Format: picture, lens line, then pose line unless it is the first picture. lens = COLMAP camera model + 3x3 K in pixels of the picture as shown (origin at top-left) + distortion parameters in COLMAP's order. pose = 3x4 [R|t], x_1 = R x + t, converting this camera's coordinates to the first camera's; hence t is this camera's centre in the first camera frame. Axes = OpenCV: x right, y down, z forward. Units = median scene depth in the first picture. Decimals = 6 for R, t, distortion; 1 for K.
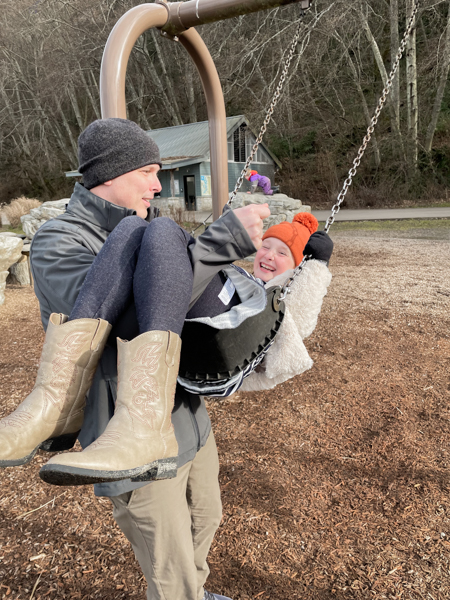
lens RADIAL K [[520.6, 0, 227.6], [0, 520.6, 276.9], [0, 0, 1]] dist [0.064448, -0.103589]
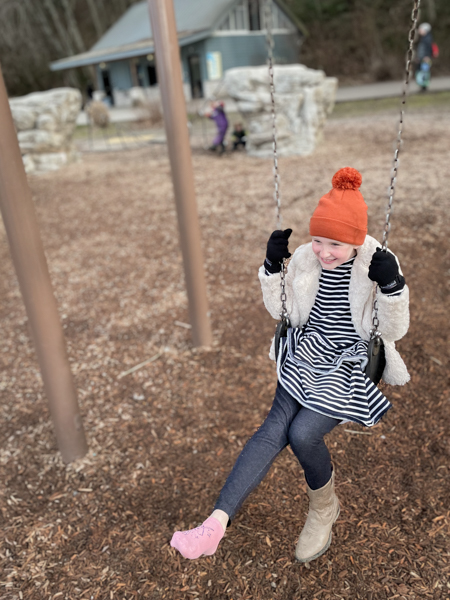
lens RADIAL K [[520.6, 0, 227.6], [0, 520.6, 276.9], [0, 0, 1]] dist [0.064448, -0.103589]
pose [[0.993249, -0.038973, -0.109256, 0.055846], [0.058789, 0.981075, 0.184490, -0.000917], [0.099998, -0.189668, 0.976743, 0.131013]]
